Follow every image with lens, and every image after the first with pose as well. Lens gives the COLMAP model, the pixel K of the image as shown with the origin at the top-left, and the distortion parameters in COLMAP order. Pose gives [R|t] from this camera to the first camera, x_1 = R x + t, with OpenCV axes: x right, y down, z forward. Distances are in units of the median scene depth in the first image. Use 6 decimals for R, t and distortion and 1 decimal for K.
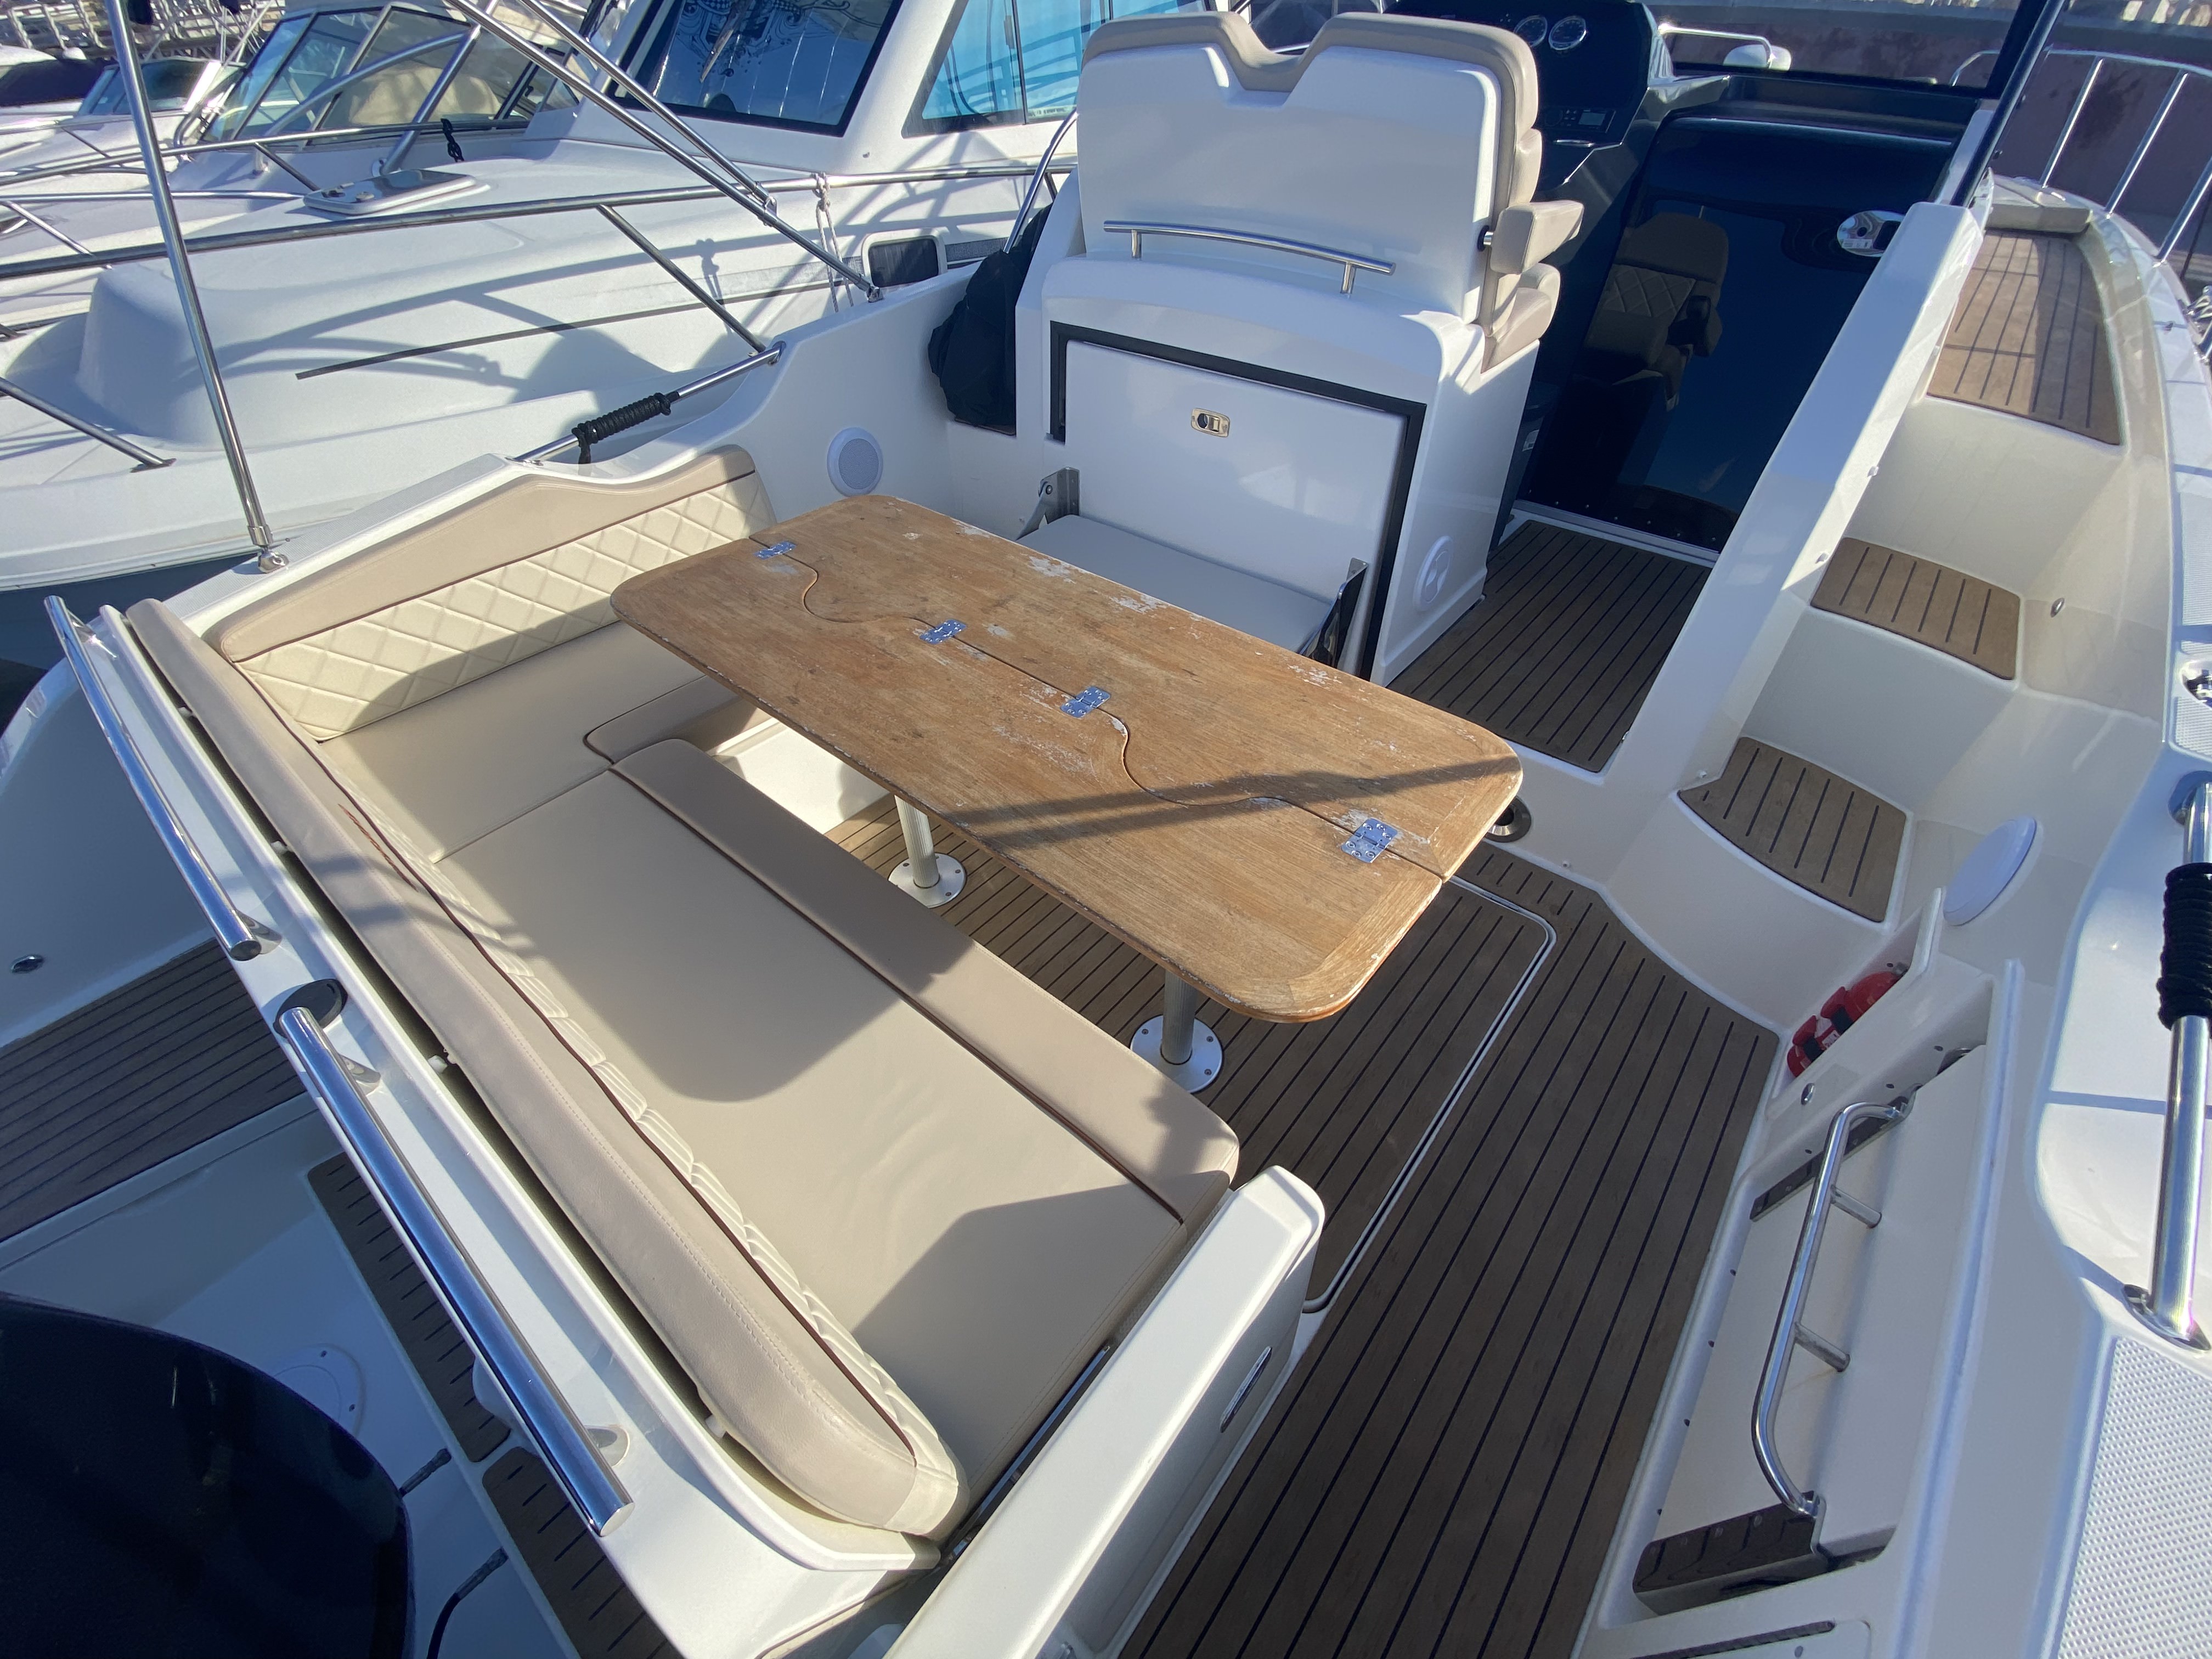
lens RADIAL K [[909.7, 0, 1106.0], [0, 909.7, 829.5], [0, 0, 1]] dist [0.022030, -0.021763]
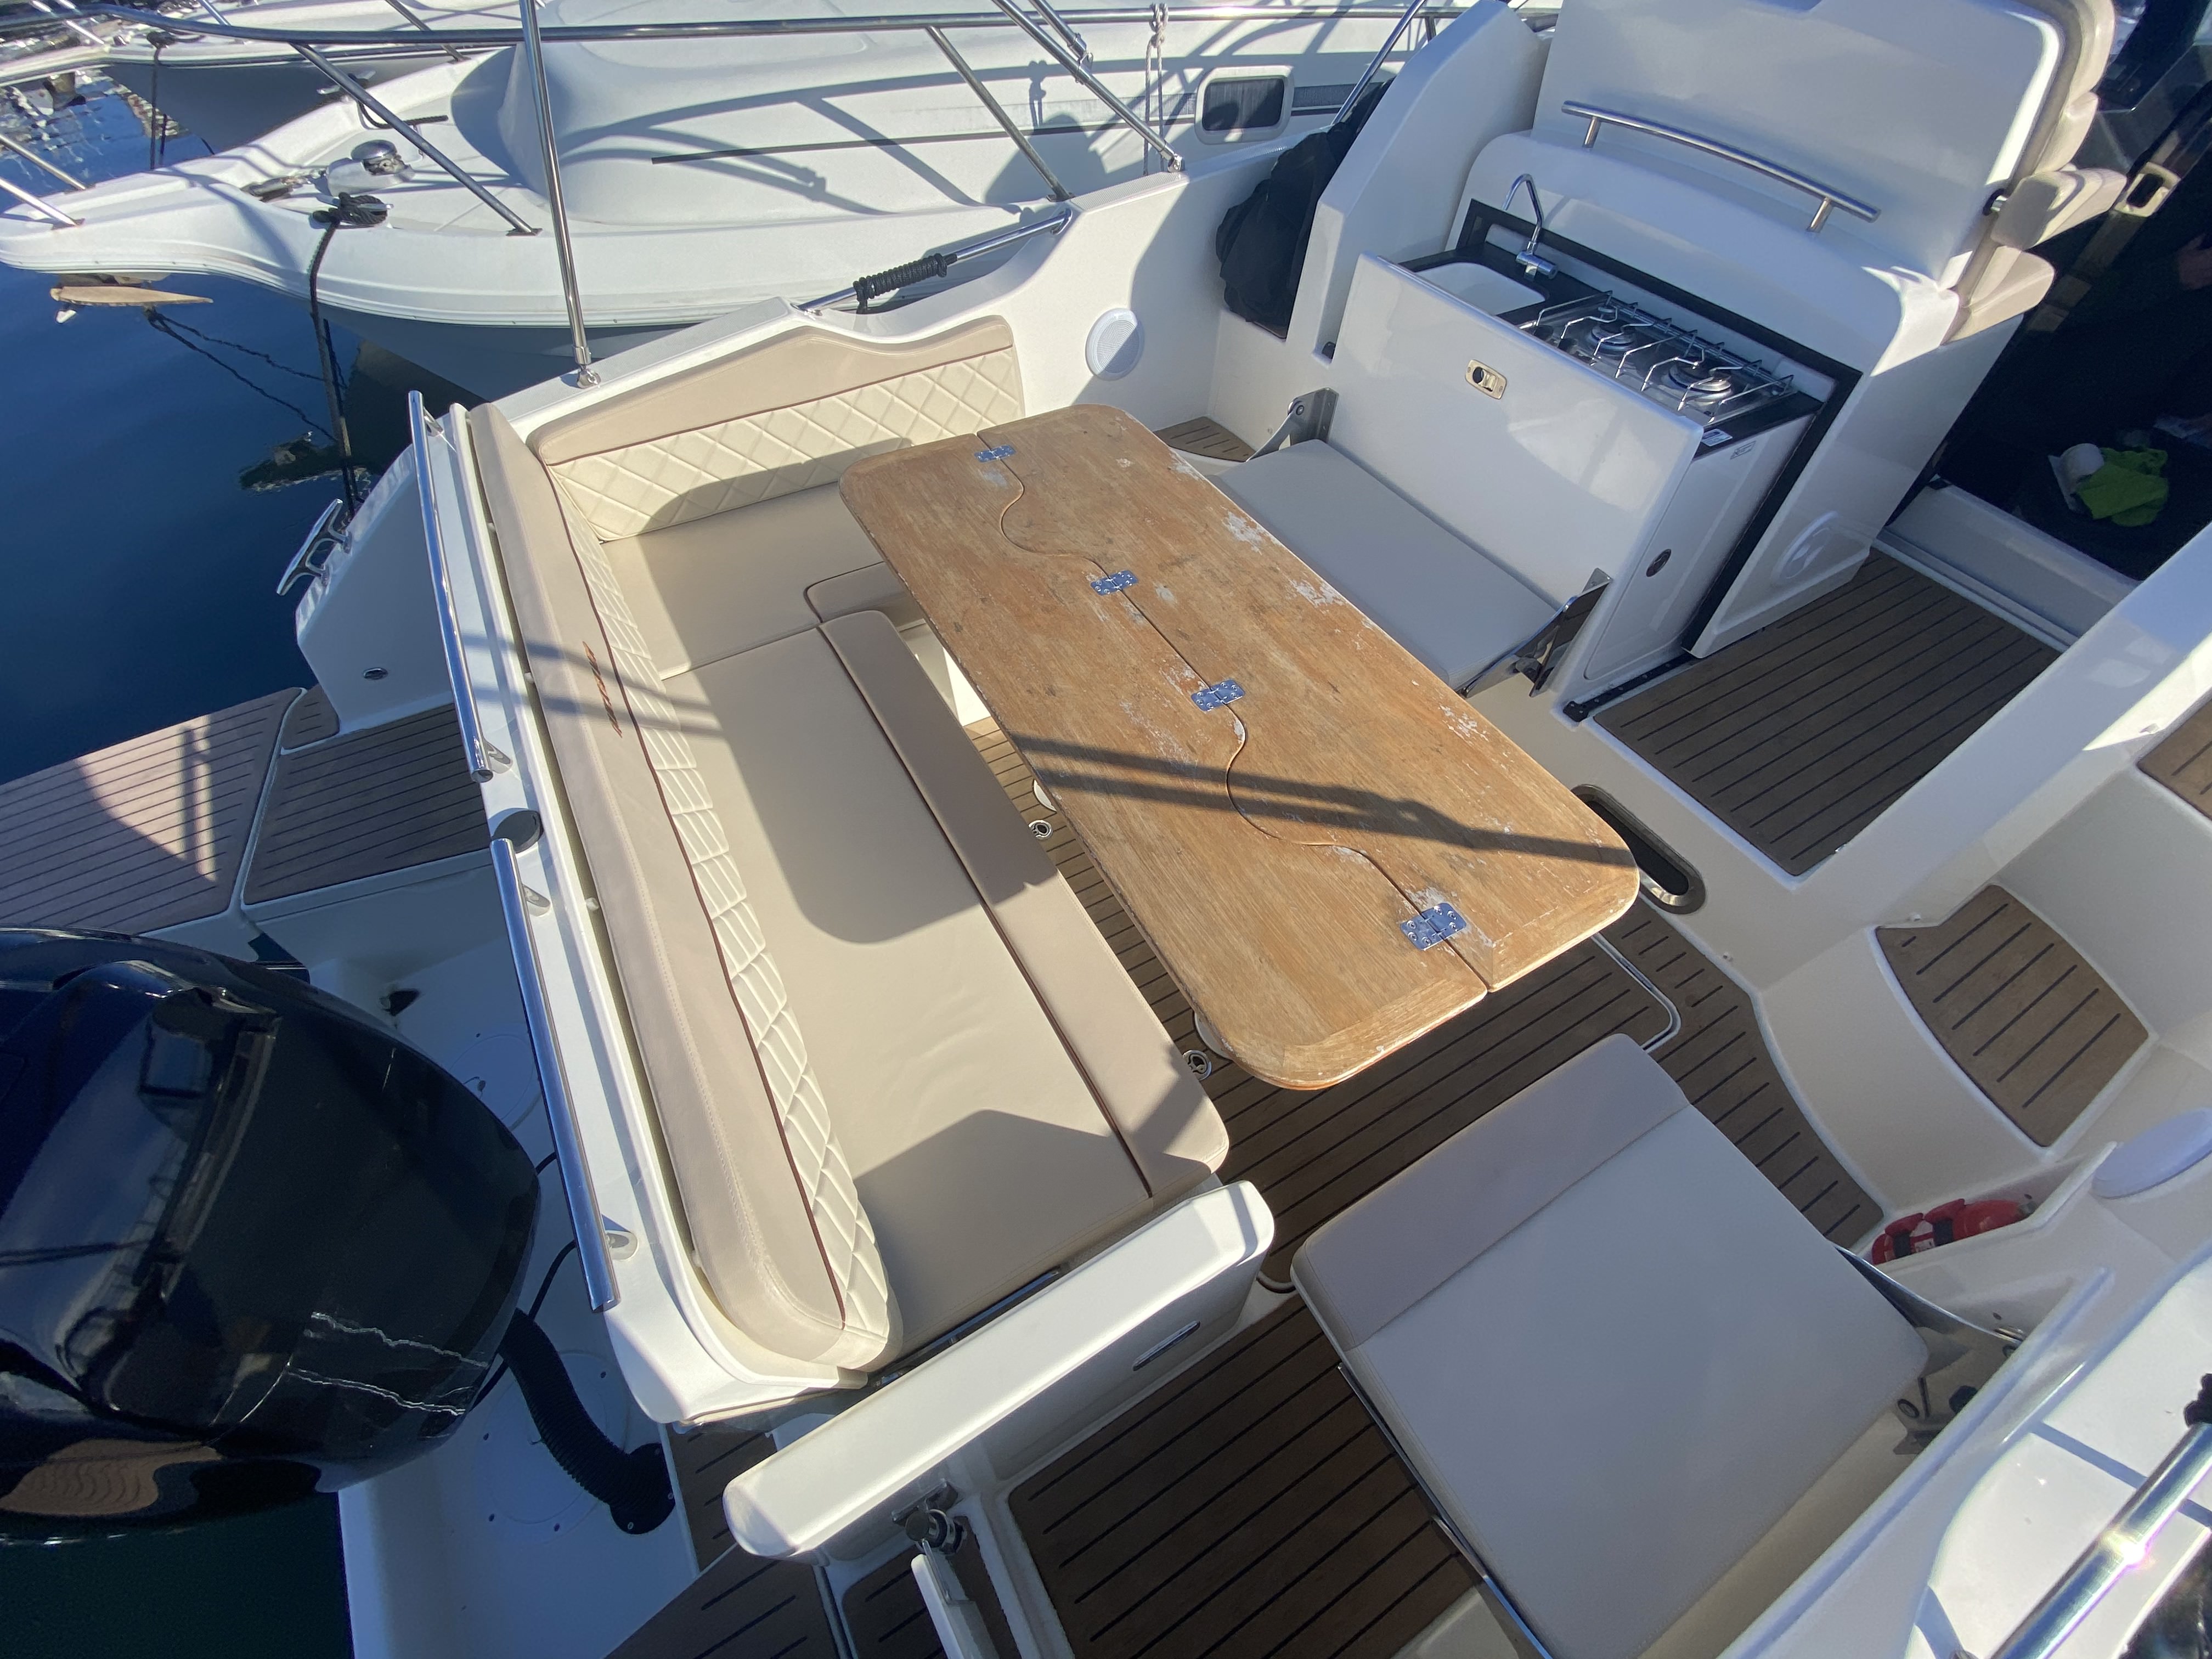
lens RADIAL K [[908.7, 0, 1098.2], [0, 908.7, 836.1], [0, 0, 1]] dist [0.026124, -0.021339]
pose [[0.939074, 0.277671, -0.202582, 0.086867], [-0.241019, 0.952167, 0.187849, -0.127603], [0.245052, -0.127578, 0.961079, -0.024570]]
